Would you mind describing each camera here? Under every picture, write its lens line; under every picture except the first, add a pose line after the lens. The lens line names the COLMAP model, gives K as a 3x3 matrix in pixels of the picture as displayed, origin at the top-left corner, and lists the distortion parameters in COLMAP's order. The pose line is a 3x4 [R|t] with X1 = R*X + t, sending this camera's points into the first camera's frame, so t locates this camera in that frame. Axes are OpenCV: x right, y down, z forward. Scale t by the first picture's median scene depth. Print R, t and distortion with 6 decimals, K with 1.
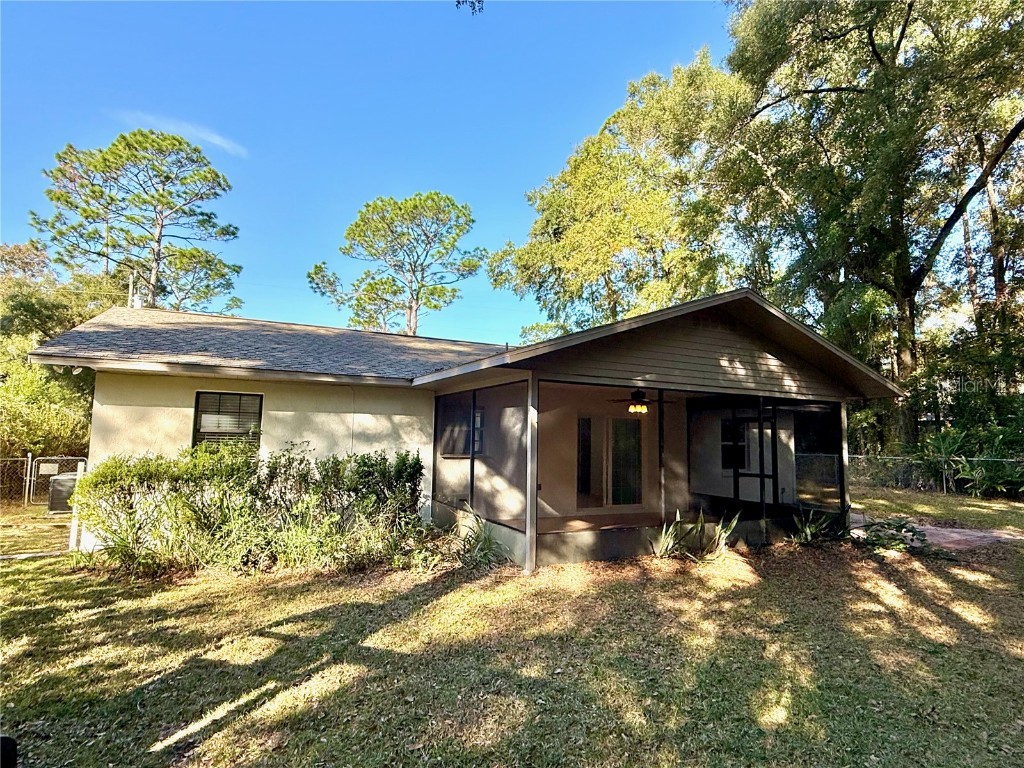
lens RADIAL K [[558.8, 0, 515.9], [0, 558.8, 386.1], [0, 0, 1]] dist [-0.000320, 0.000336]
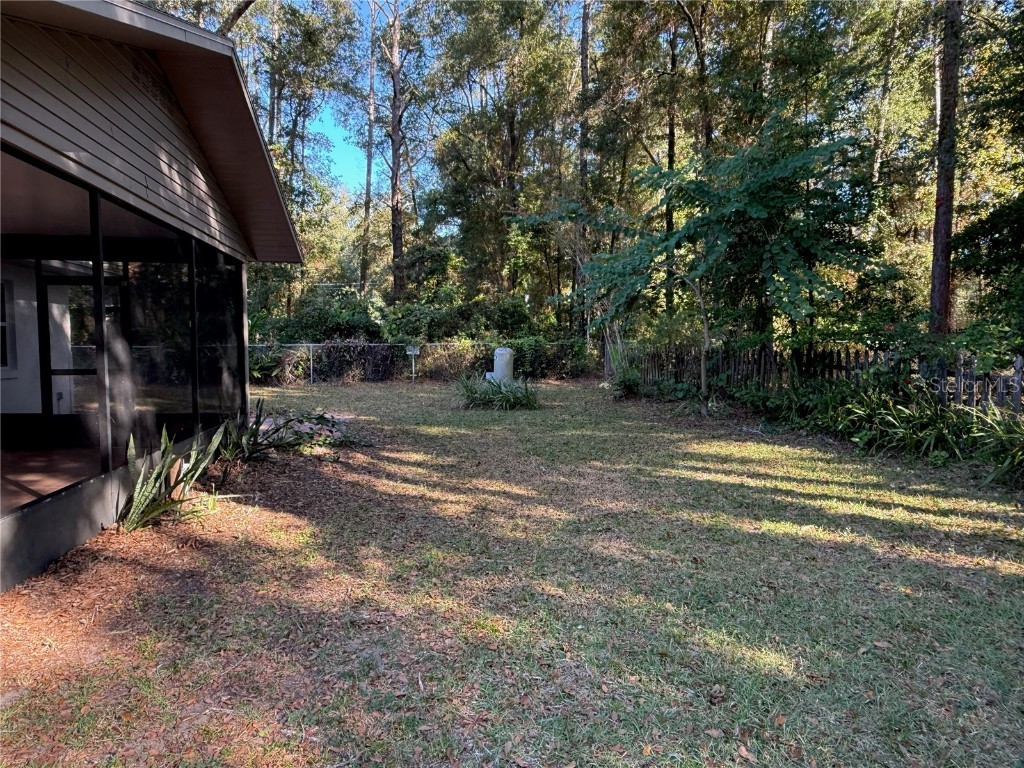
lens RADIAL K [[675.6, 0, 512.7], [0, 675.6, 384.4], [0, 0, 1]] dist [0.002511, -0.000361]
pose [[0.310118, -0.077147, 0.947563, -0.275723], [-0.085926, 0.990348, 0.108752, 0.116010], [-0.946807, -0.115146, 0.300496, 0.719130]]
